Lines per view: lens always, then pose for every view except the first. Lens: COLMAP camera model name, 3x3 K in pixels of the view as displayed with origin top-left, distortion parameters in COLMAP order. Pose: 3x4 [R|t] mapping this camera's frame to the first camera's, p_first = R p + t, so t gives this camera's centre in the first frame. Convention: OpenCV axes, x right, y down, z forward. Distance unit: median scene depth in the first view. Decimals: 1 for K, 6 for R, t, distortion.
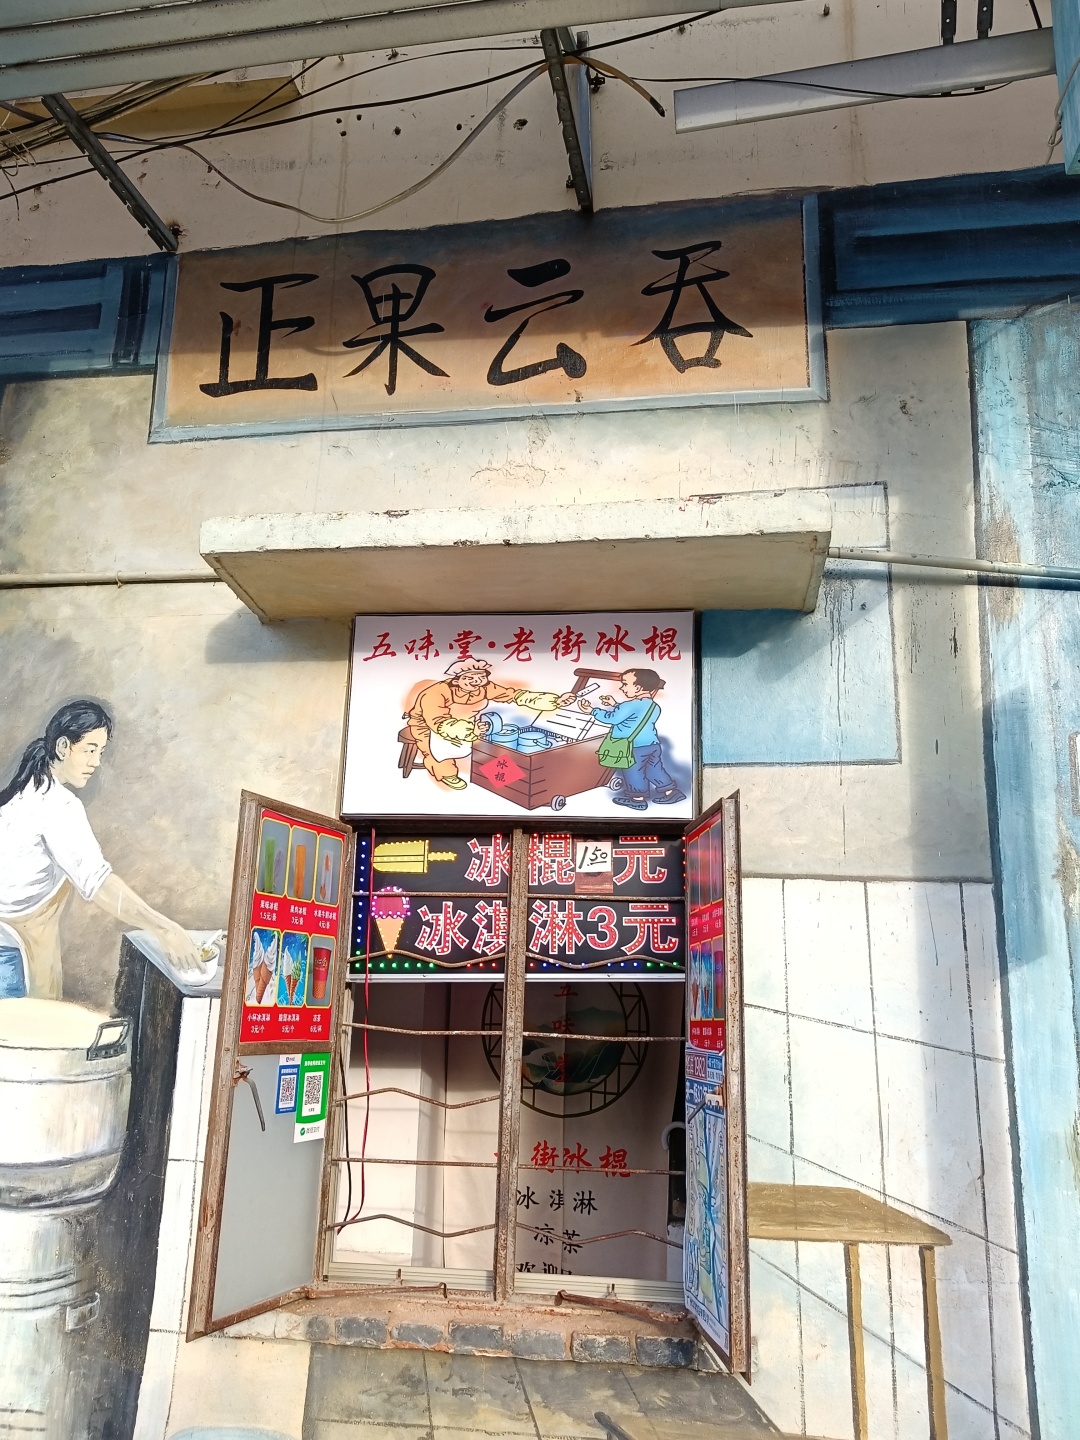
lens RADIAL K [[1136.4, 0, 551.6], [0, 1136.4, 714.2], [0, 0, 1]] dist [0.049279, -0.012660]
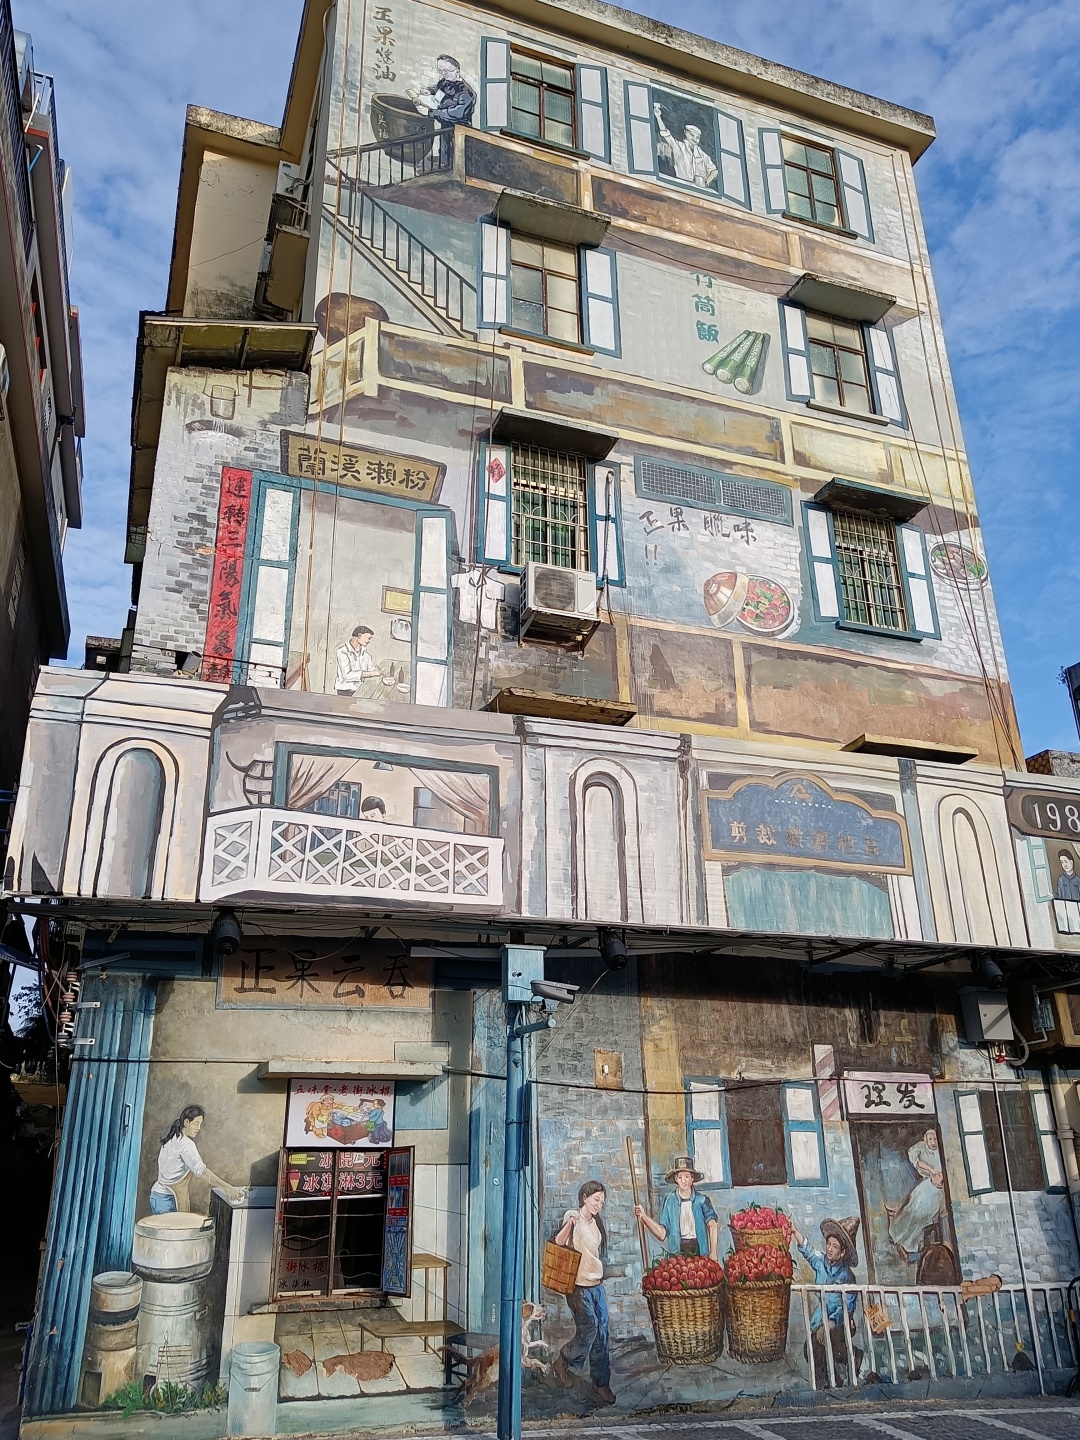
lens RADIAL K [[1136.4, 0, 529.1], [0, 1136.4, 721.3], [0, 0, 1]] dist [0.049279, -0.012660]
pose [[0.878873, 0.144560, 0.454626, -1.212079], [-0.083086, 0.984801, -0.152522, -0.651133], [-0.469764, 0.096275, 0.877526, -2.255741]]
